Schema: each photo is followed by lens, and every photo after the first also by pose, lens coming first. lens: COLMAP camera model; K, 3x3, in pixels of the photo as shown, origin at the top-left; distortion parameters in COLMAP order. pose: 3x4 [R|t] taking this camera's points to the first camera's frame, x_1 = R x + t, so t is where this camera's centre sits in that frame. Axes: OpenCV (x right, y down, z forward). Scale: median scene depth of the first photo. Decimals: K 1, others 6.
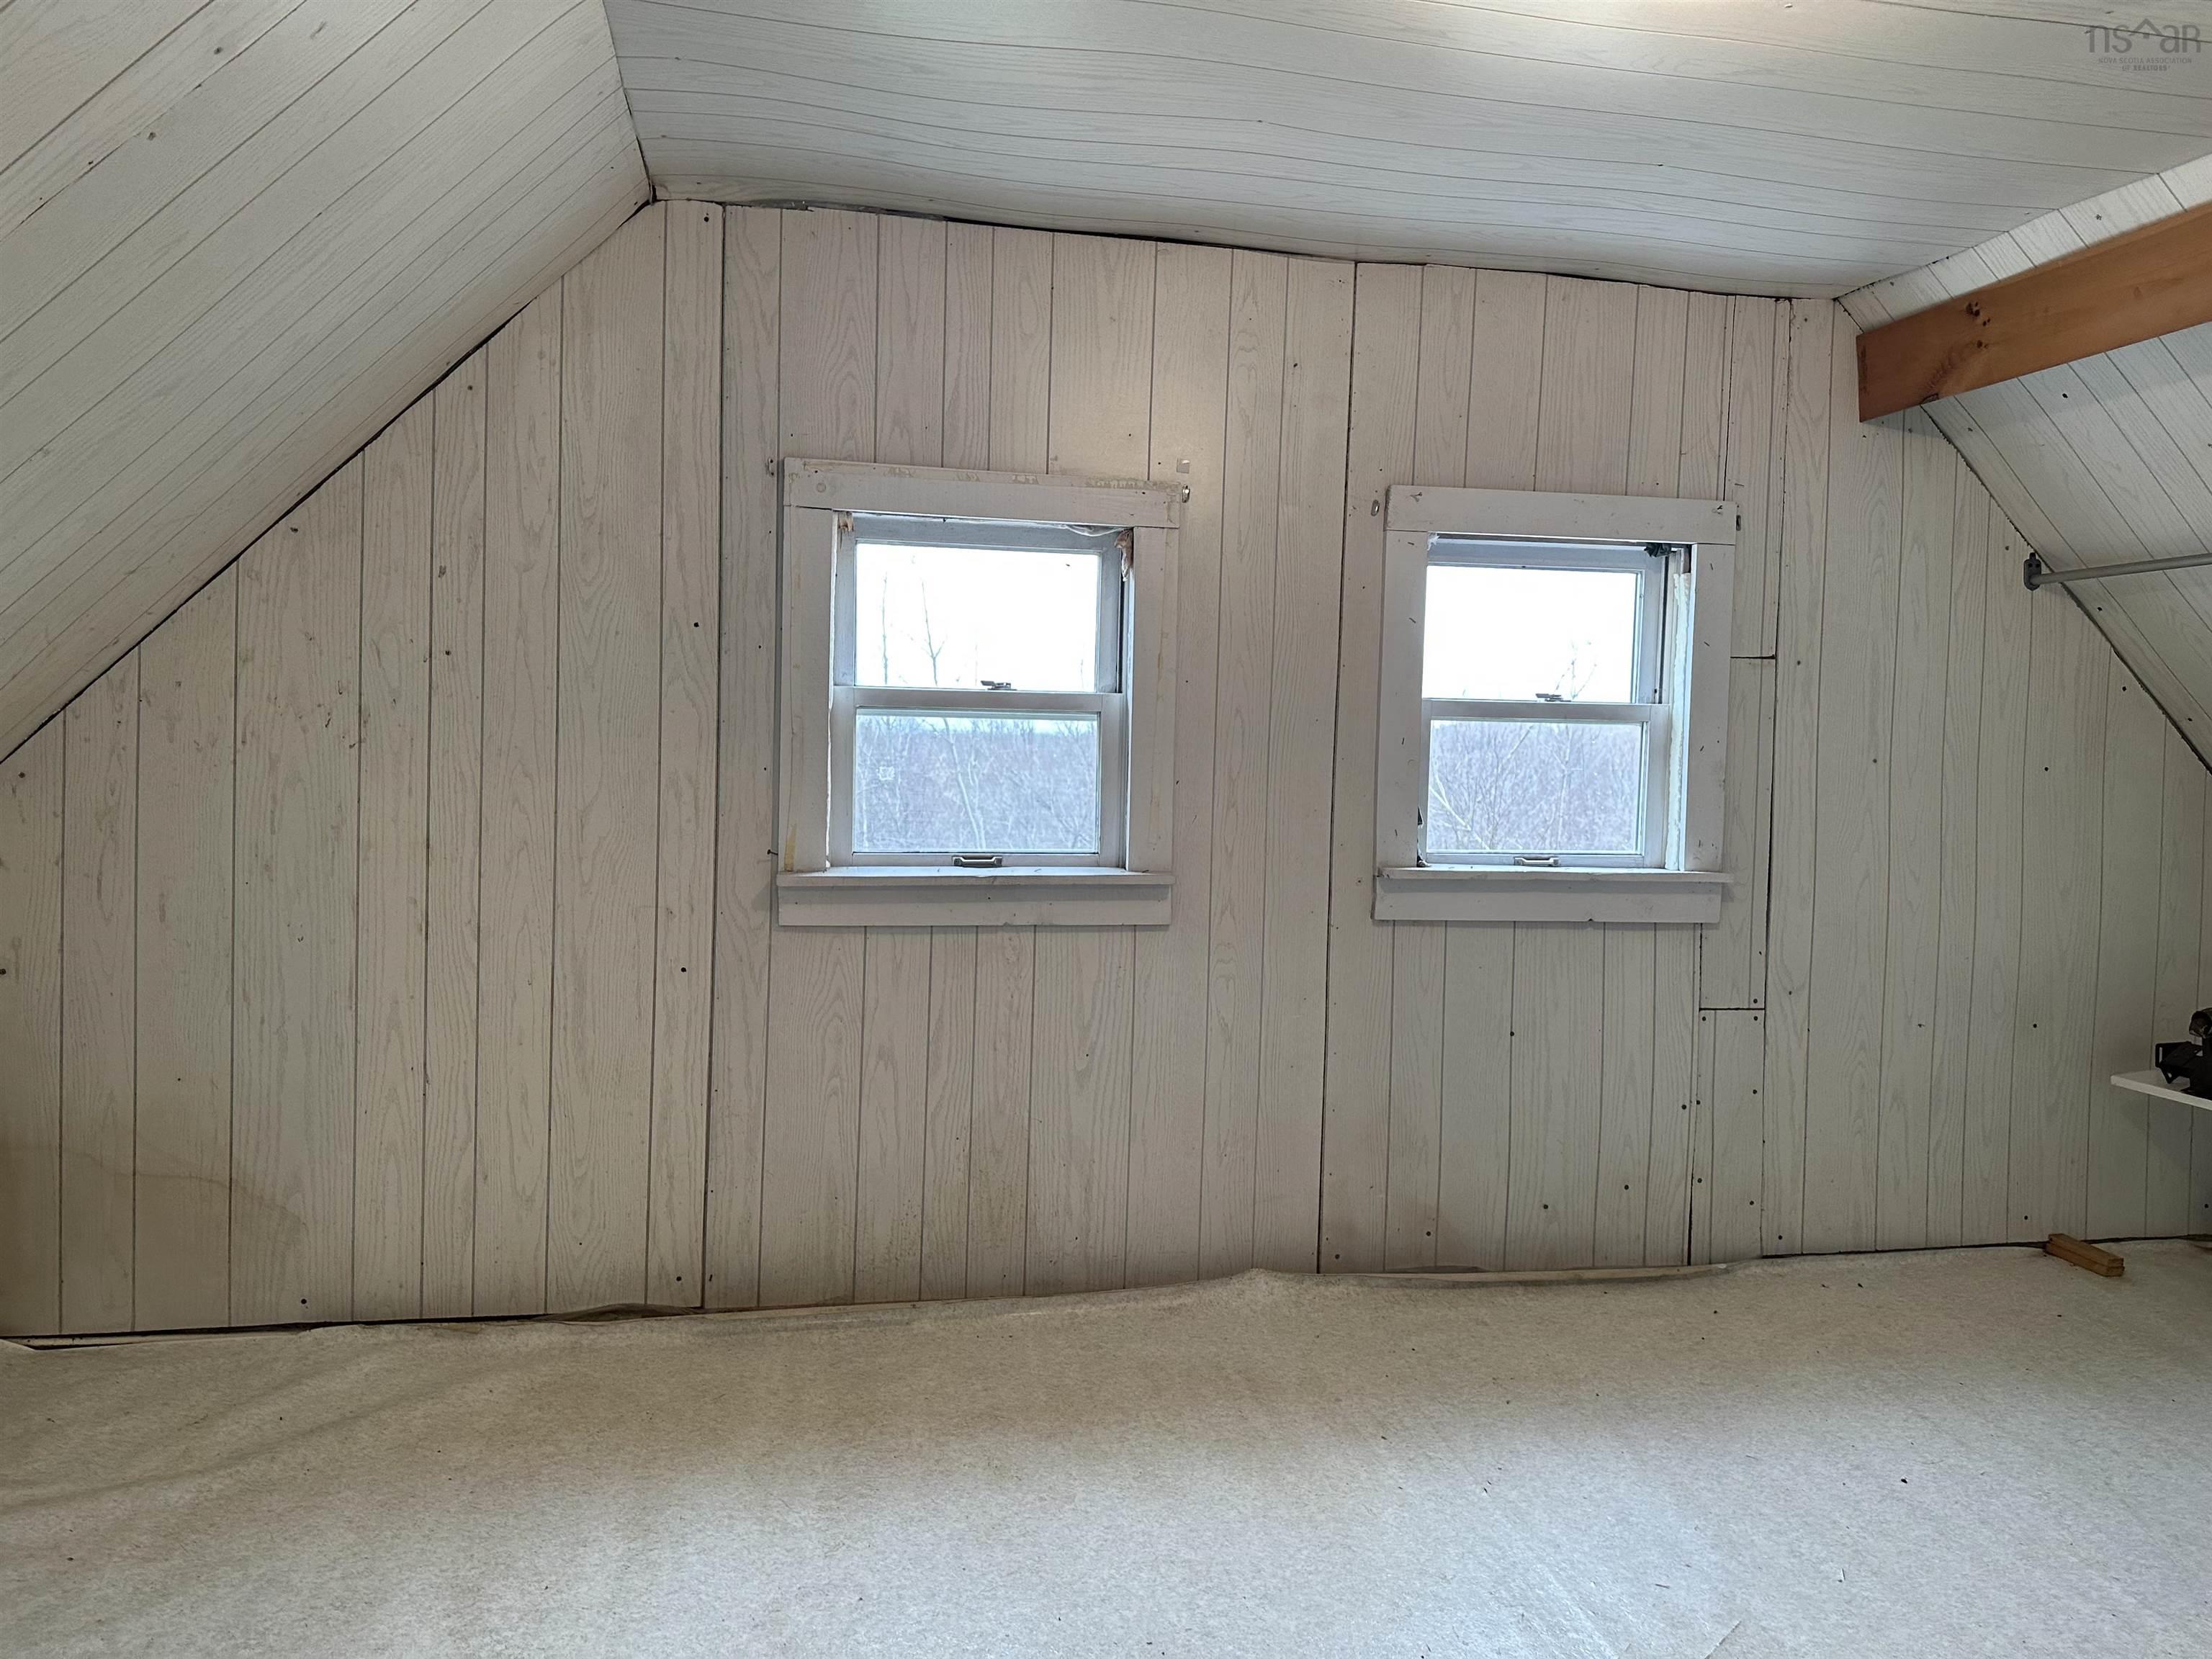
lens RADIAL K [[1520.3, 0, 1093.3], [0, 1520.3, 818.4], [0, 0, 1]] dist [0.124119, -0.182819]
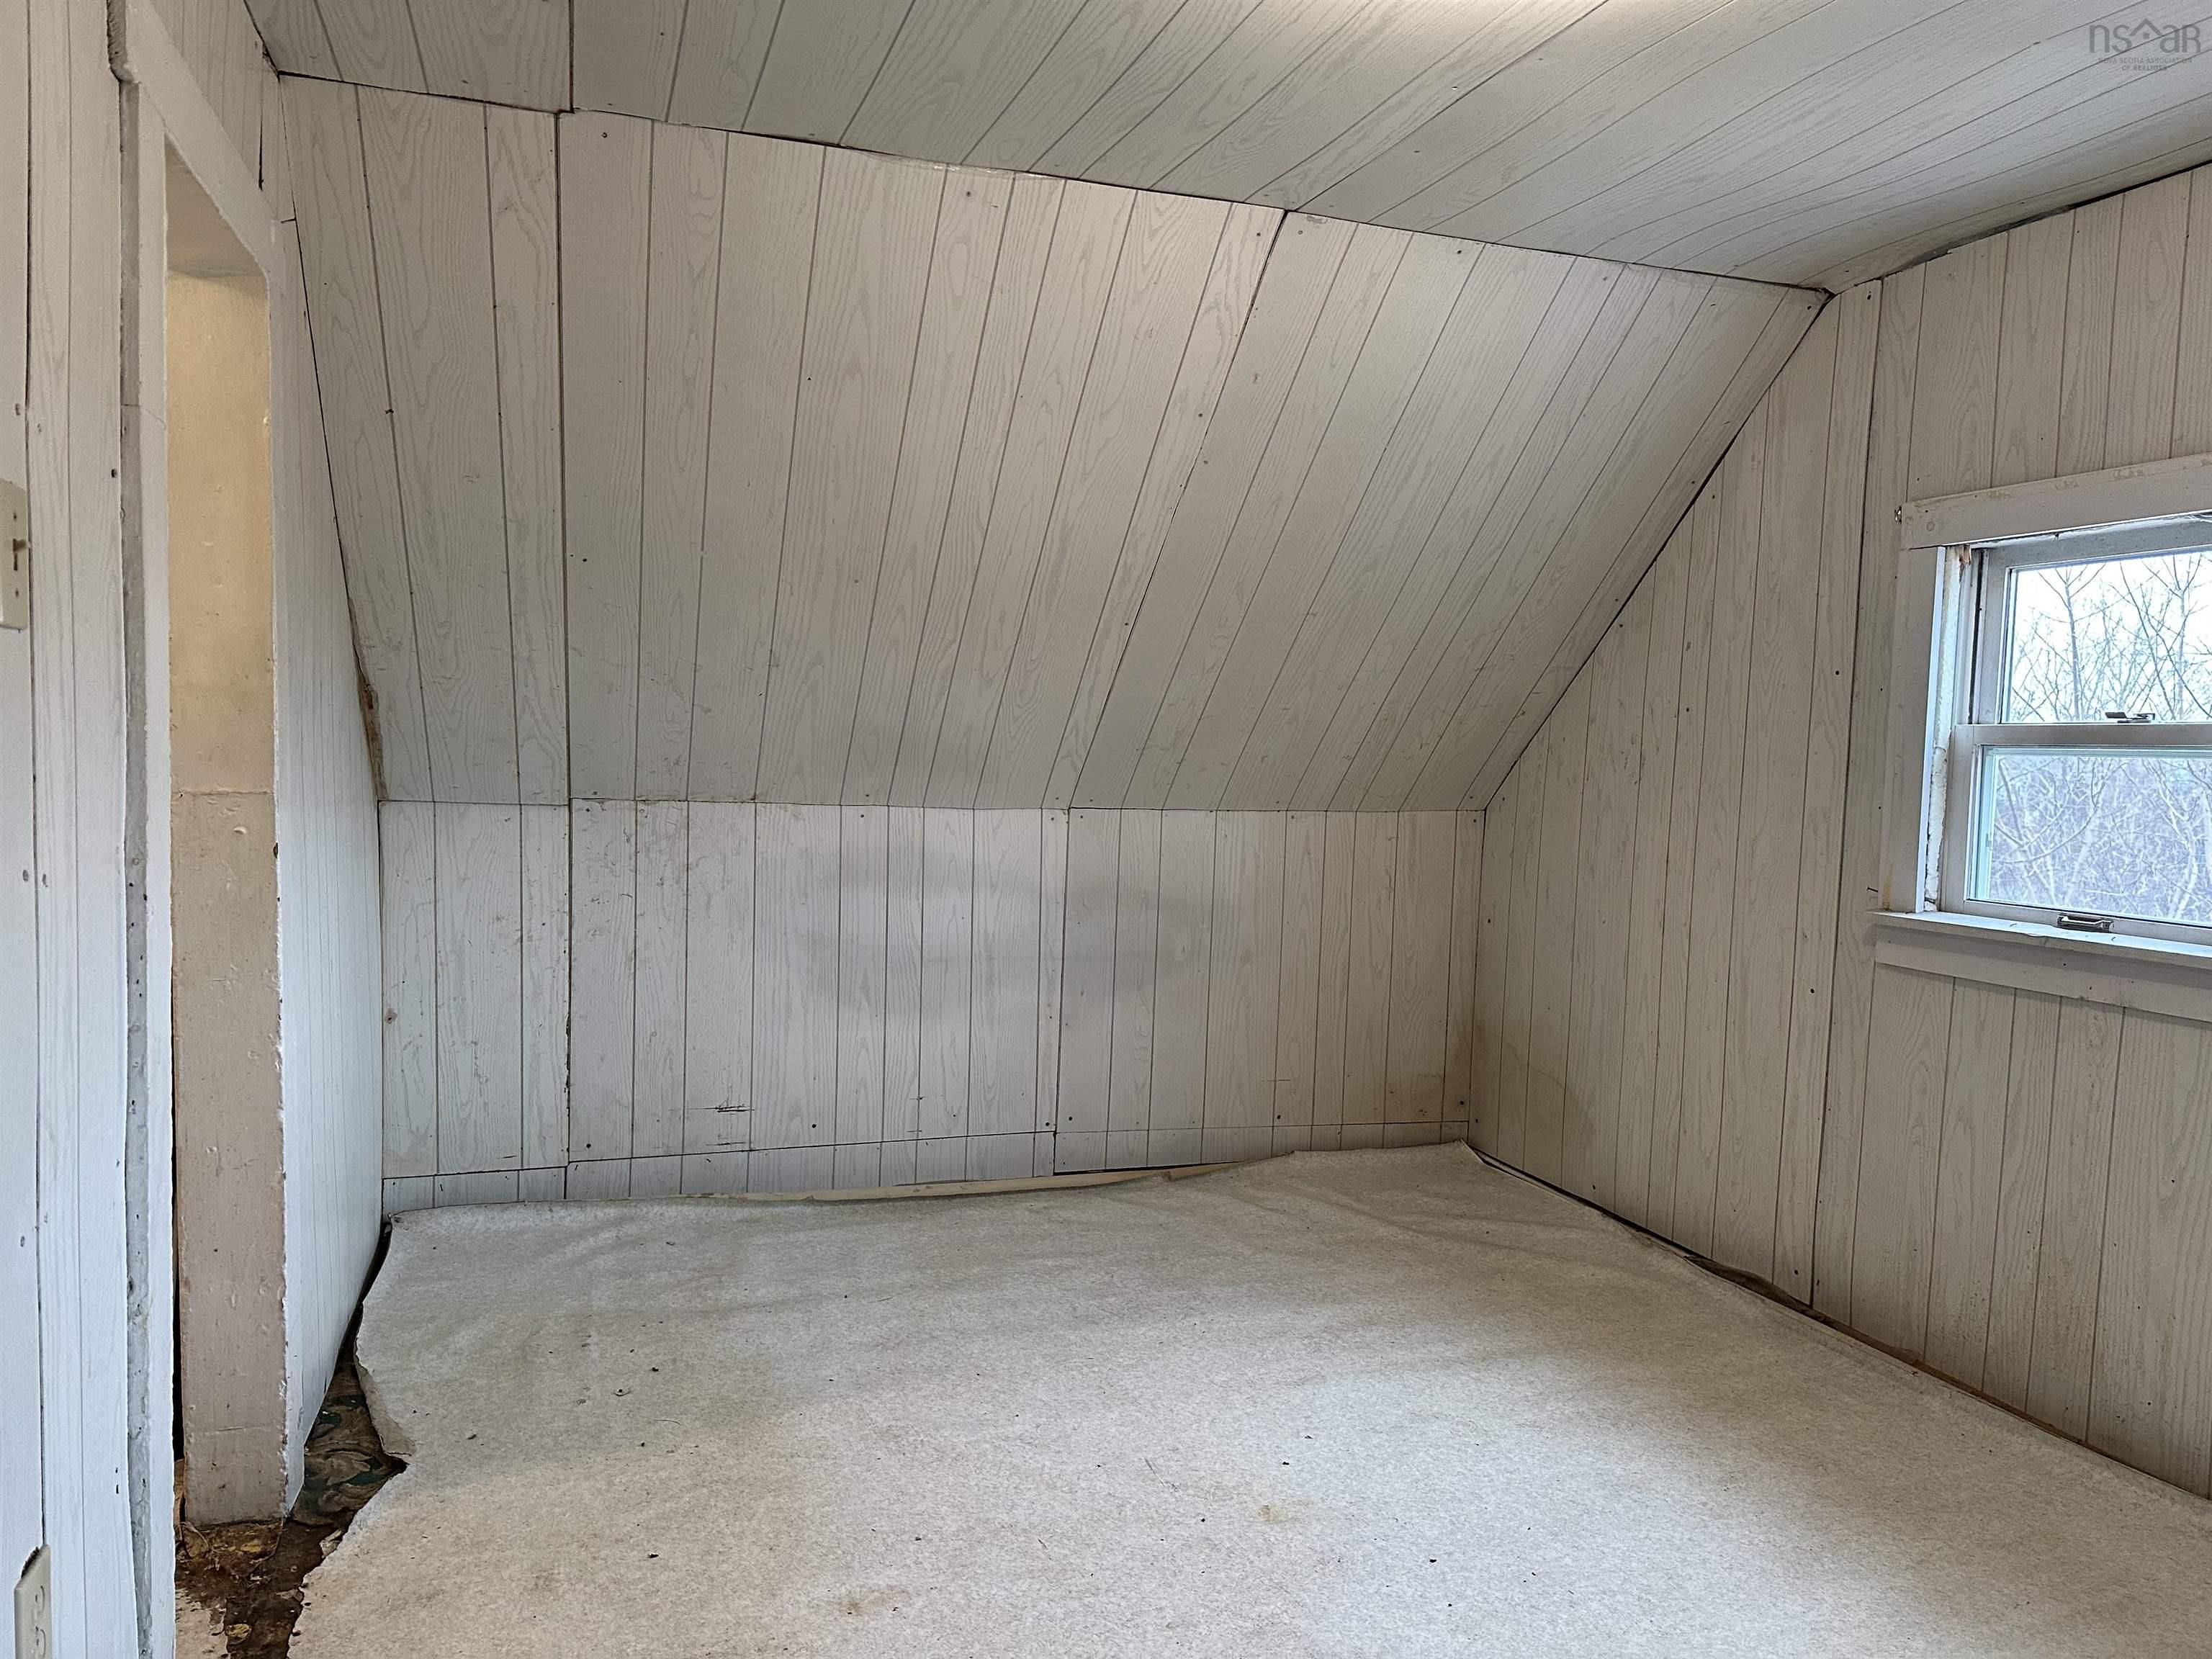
lens RADIAL K [[1512.0, 0, 1106.0], [0, 1512.0, 829.5], [0, 0, 1]] dist [-0.002633, -0.000322]
pose [[0.151267, 0.037113, -0.987796, 0.675034], [-0.075489, 0.996810, 0.025891, -0.004957], [0.985606, 0.070651, 0.153586, 0.318710]]
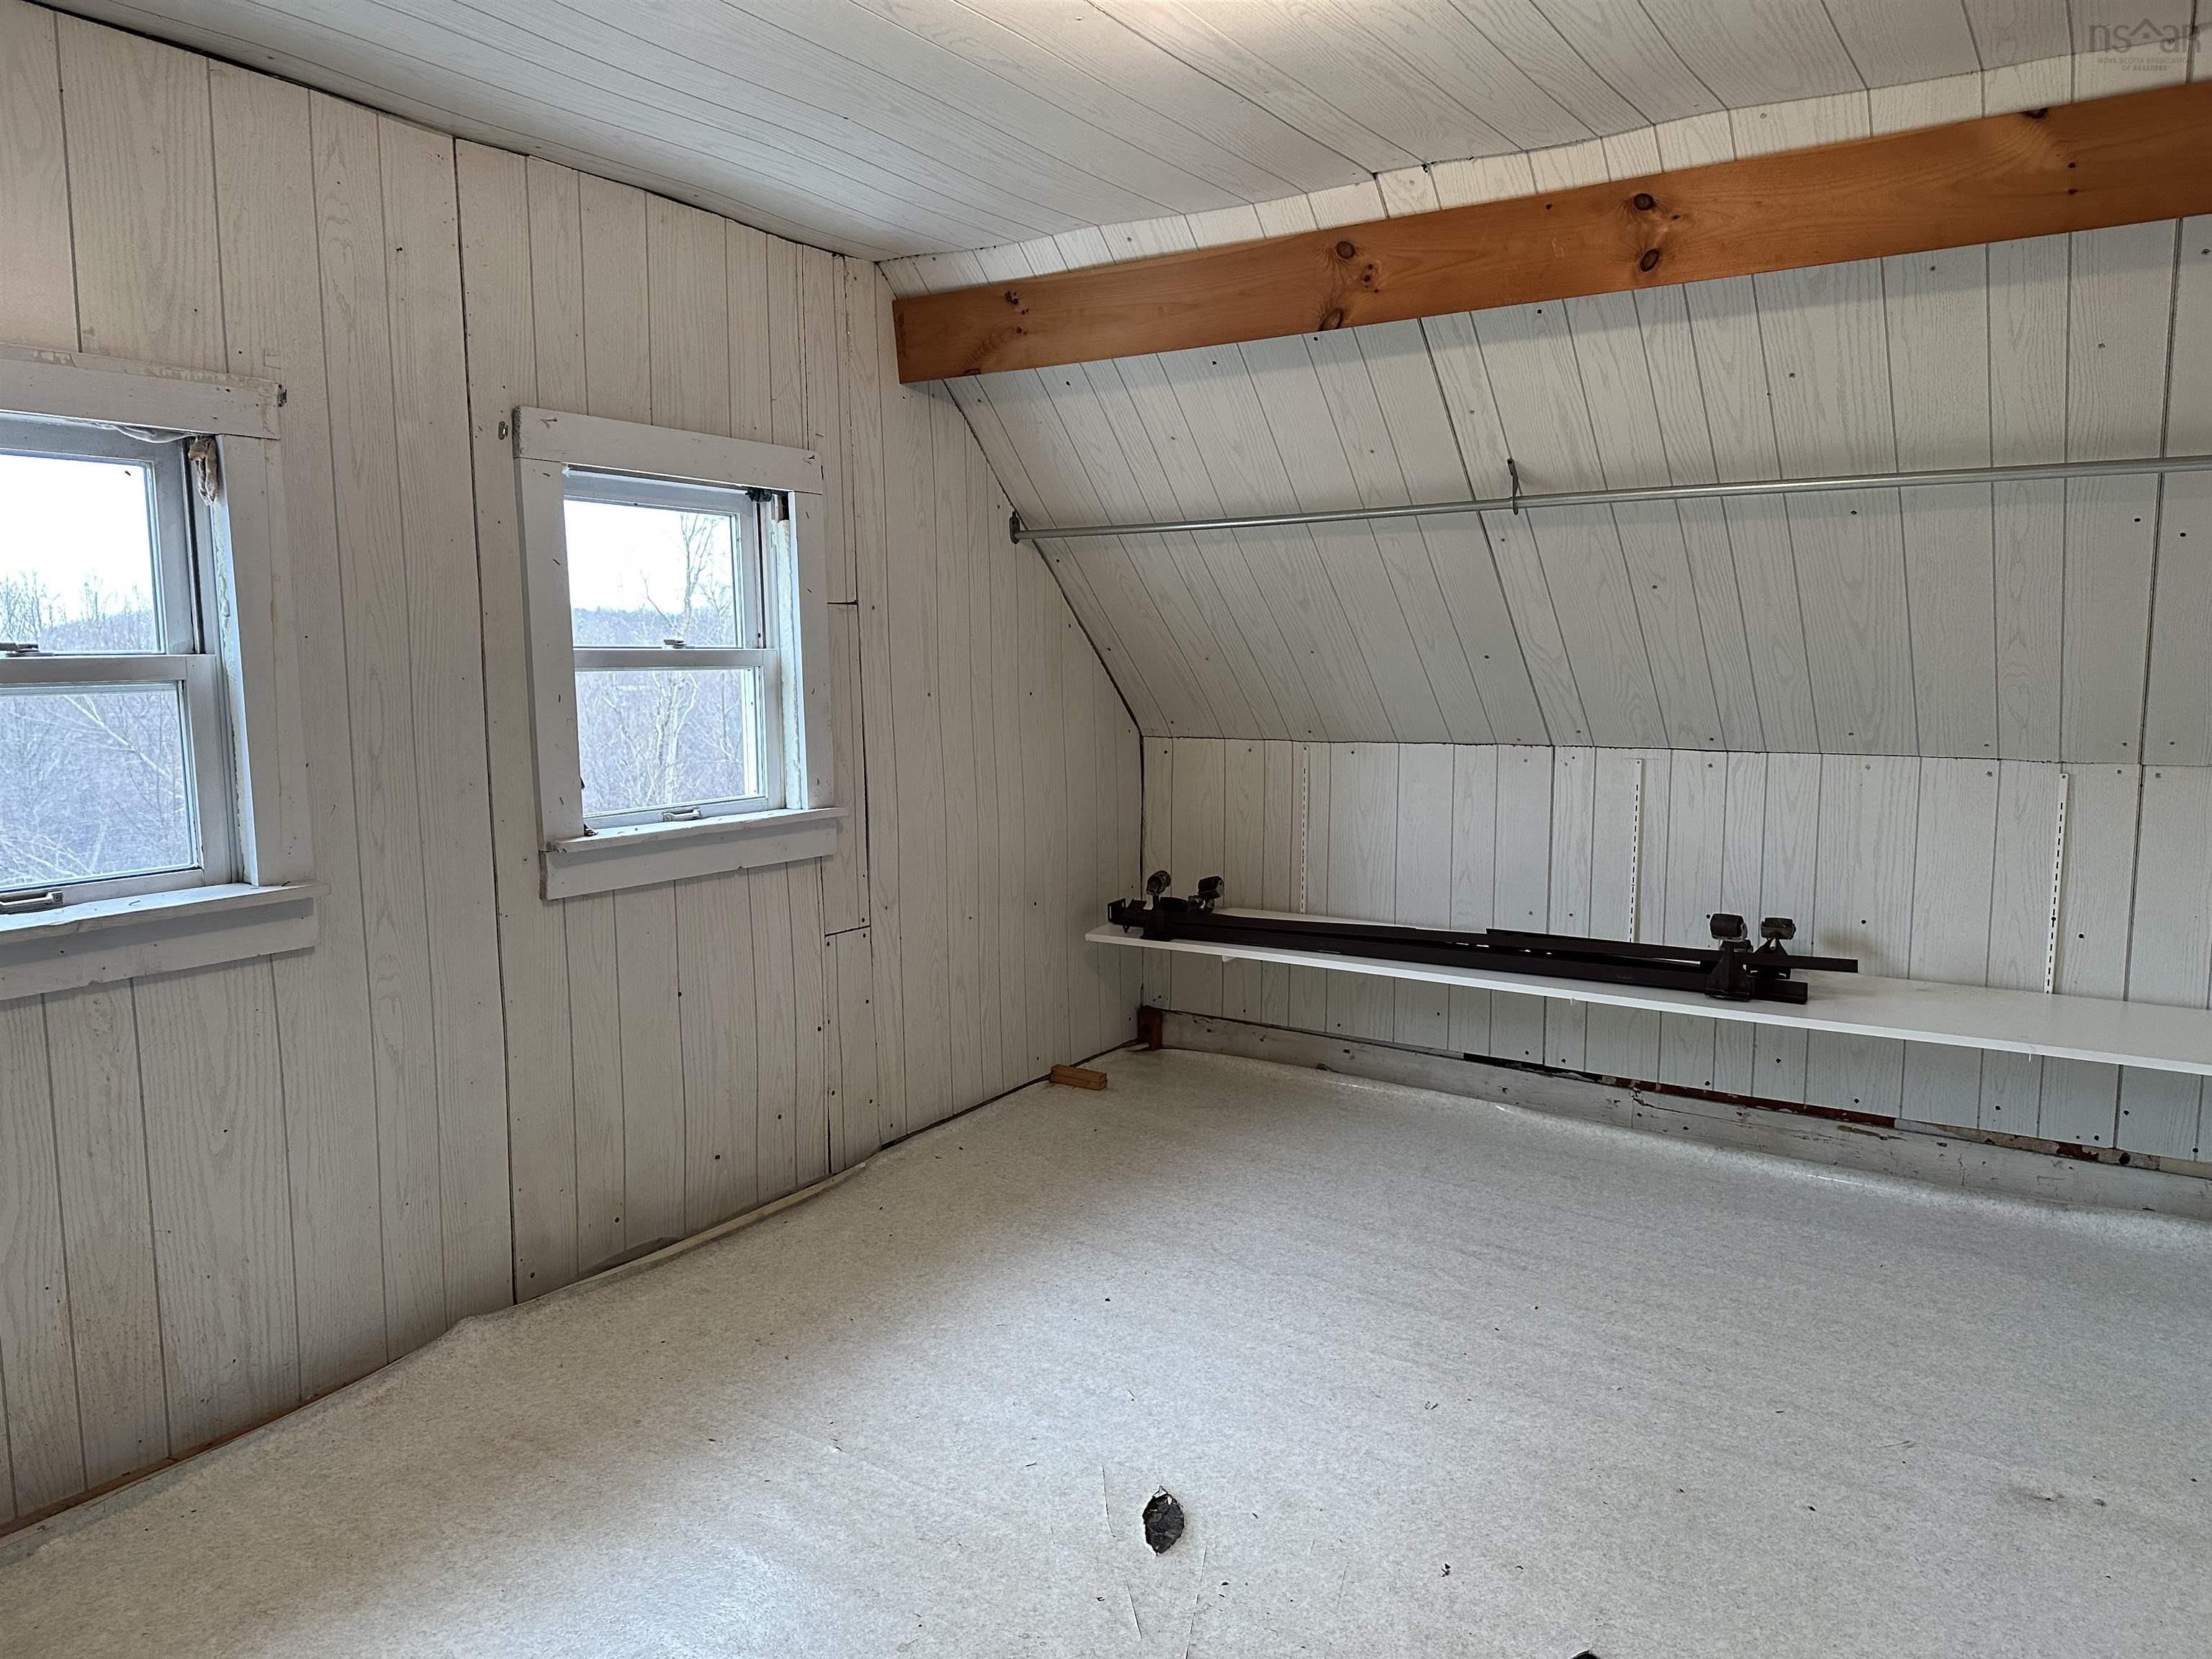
lens RADIAL K [[1506.6, 0, 1105.7], [0, 1506.6, 838.8], [0, 0, 1]] dist [0.042206, -0.076699]
pose [[0.687449, -0.117585, 0.716651, -0.225997], [0.059977, 0.992627, 0.105333, -0.043917], [-0.723752, -0.029429, 0.689432, 0.157773]]
